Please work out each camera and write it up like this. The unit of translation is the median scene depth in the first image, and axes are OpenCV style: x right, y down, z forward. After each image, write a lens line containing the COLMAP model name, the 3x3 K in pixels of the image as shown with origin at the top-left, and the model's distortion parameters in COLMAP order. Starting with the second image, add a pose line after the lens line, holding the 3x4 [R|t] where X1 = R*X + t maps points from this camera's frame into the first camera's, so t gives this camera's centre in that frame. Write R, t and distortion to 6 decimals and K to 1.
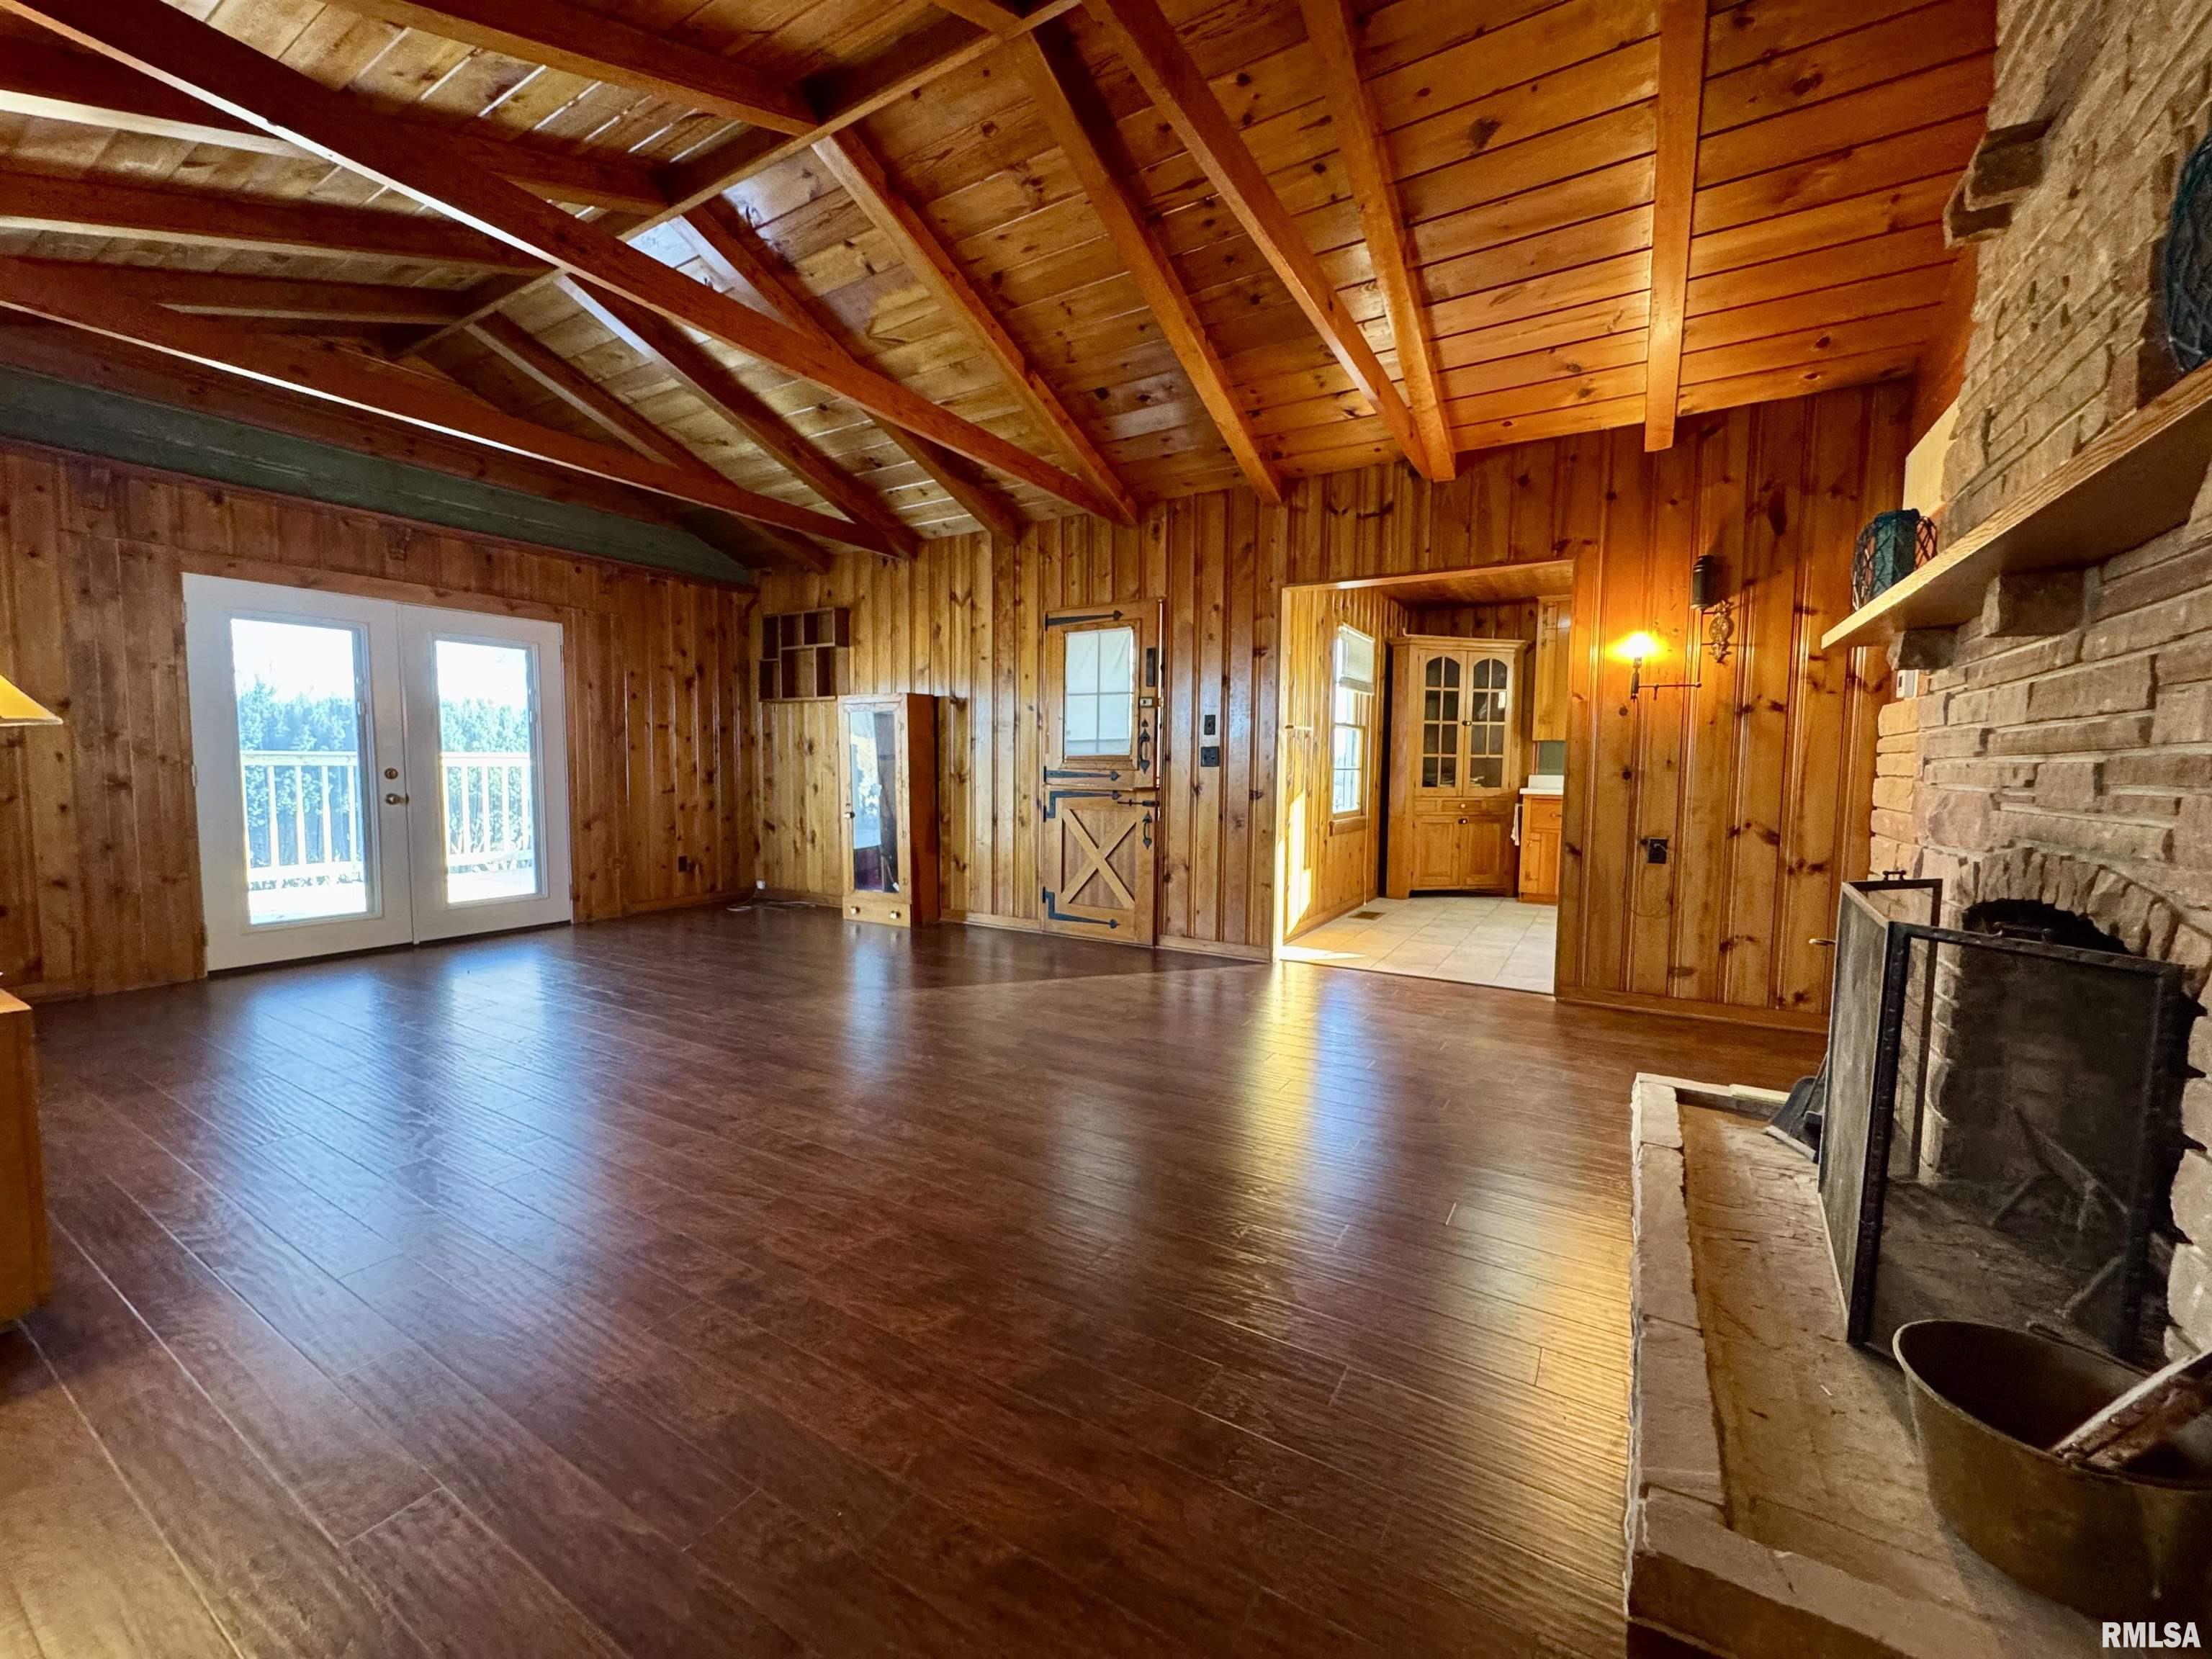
lens RADIAL K [[889.3, 0, 1101.9], [0, 889.3, 828.3], [0, 0, 1]] dist [-0.000744, -0.000070]
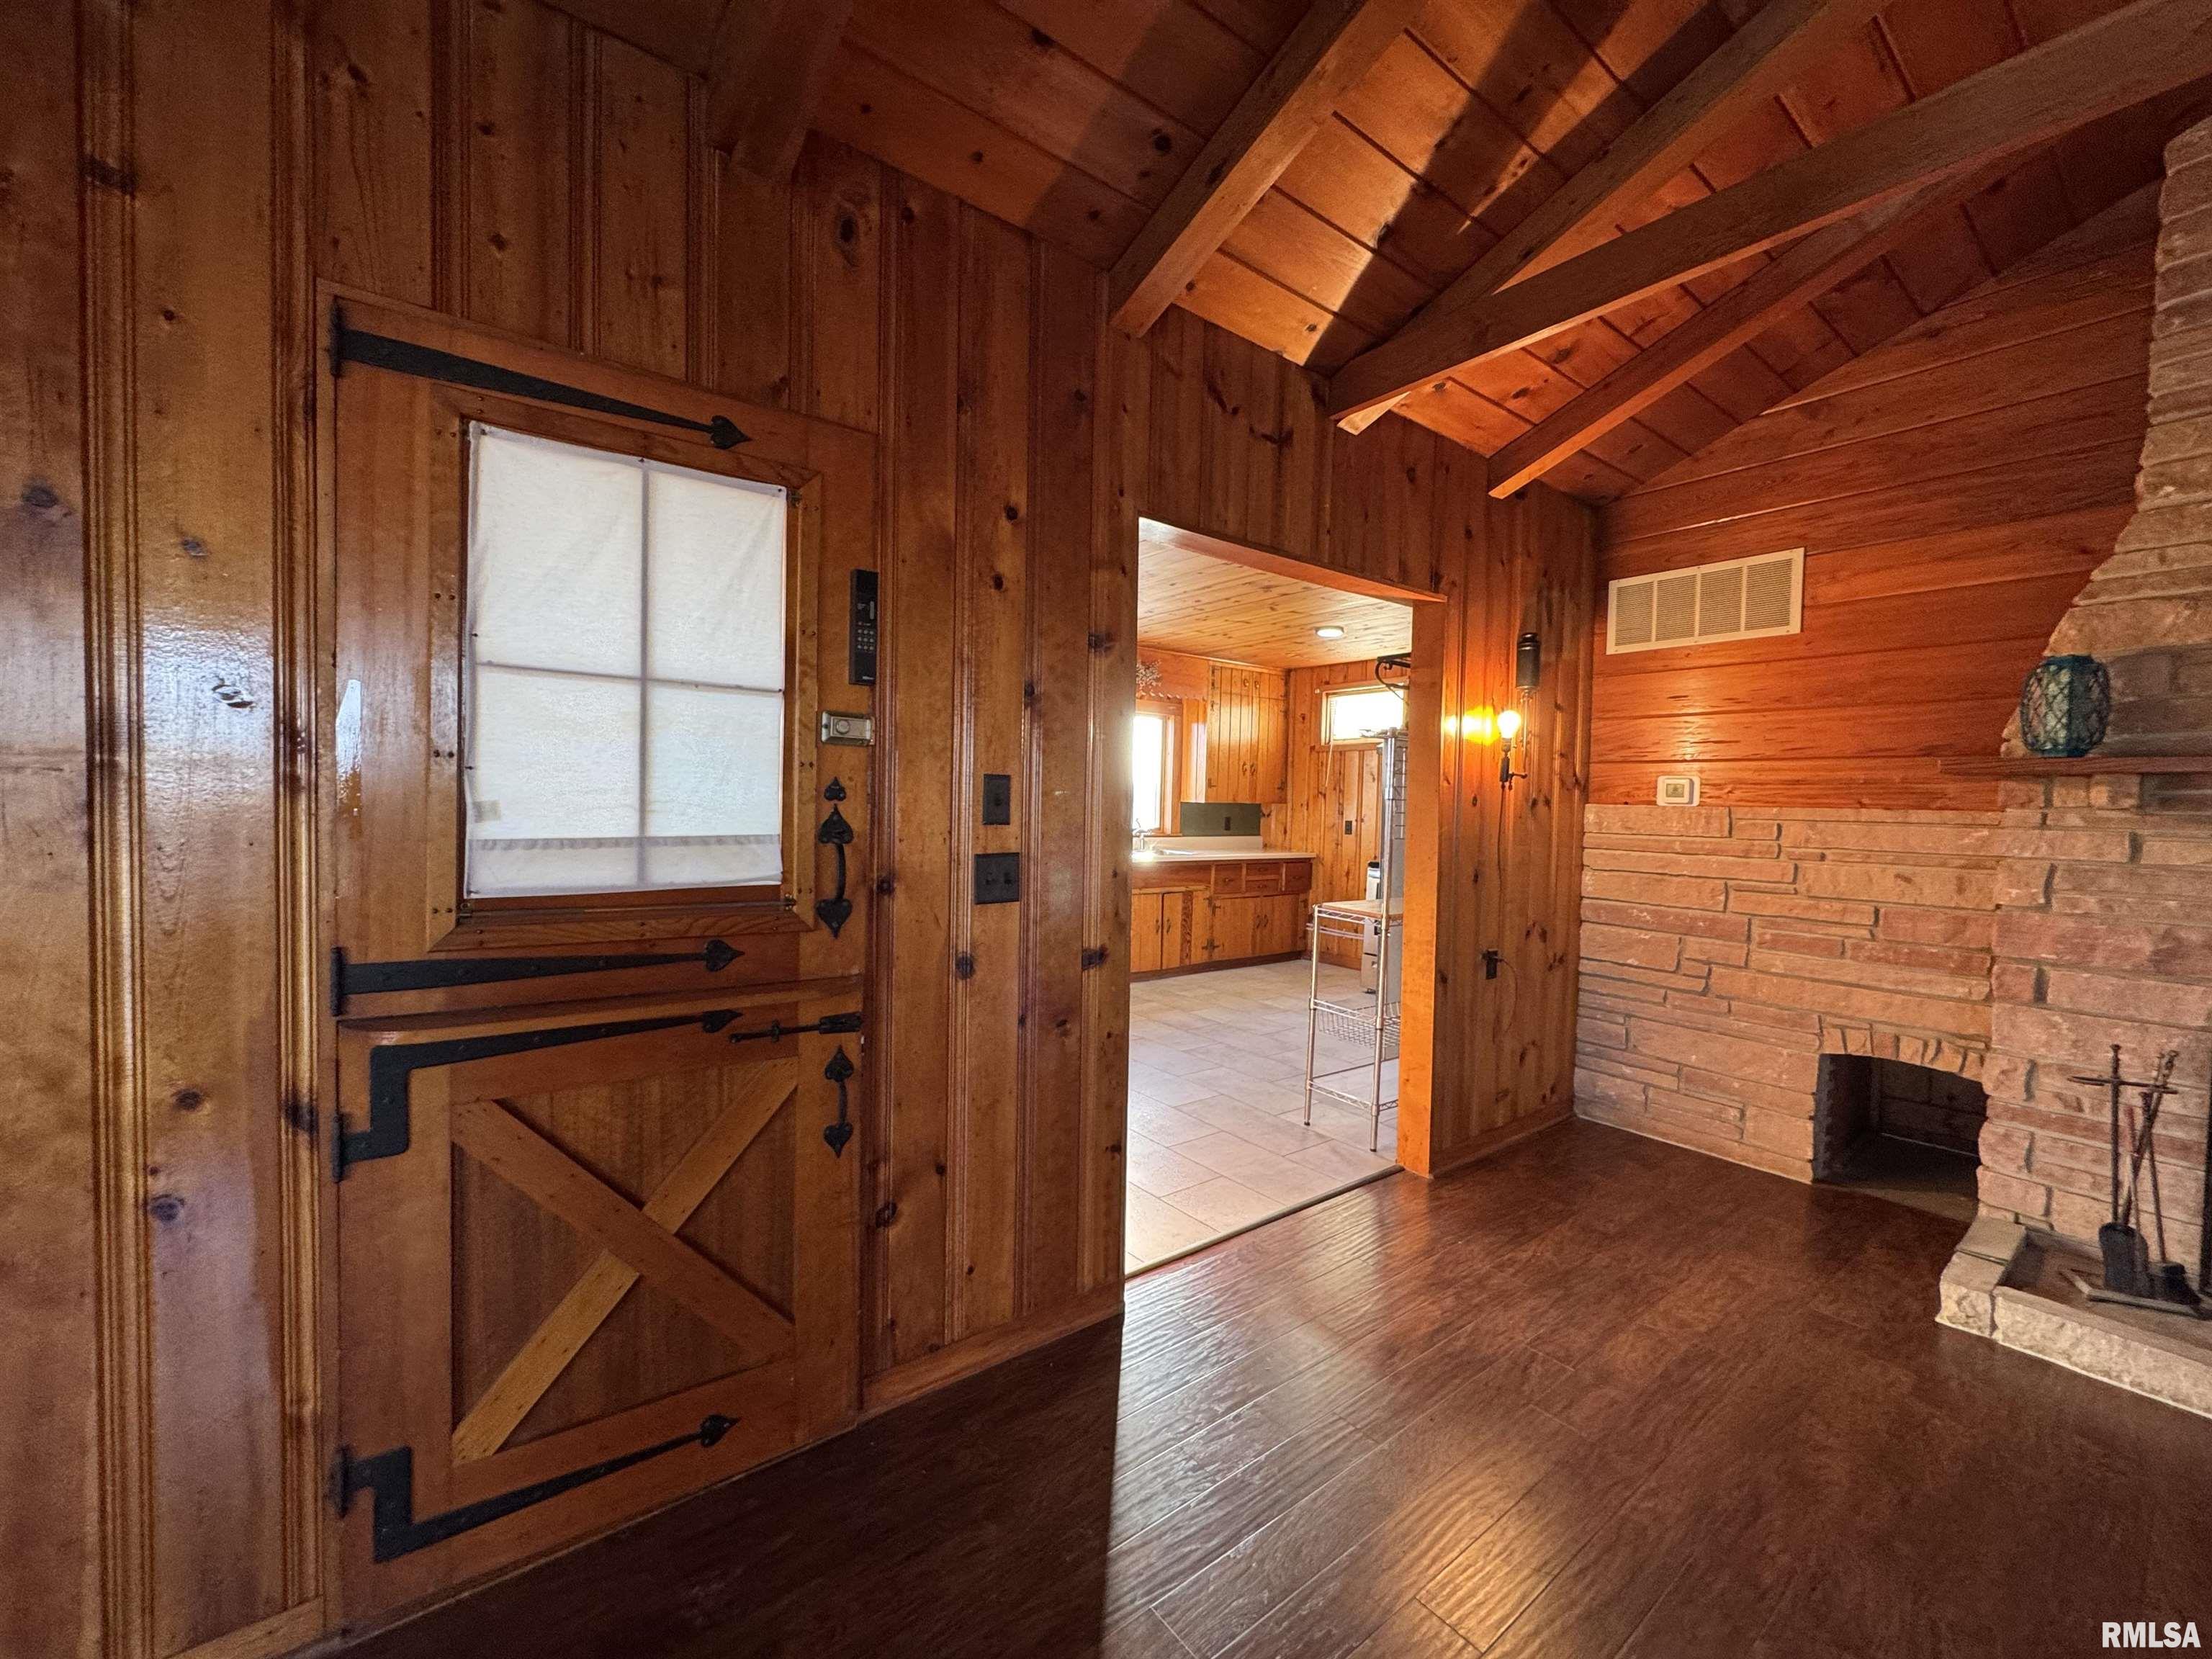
lens RADIAL K [[877.8, 0, 1110.1], [0, 877.8, 828.9], [0, 0, 1]] dist [-0.001932, 0.000124]
pose [[0.362875, -0.032662, 0.931265, -0.230552], [0.047612, 0.998730, 0.016476, -0.107231], [-0.930621, 0.038361, 0.363969, 0.807639]]
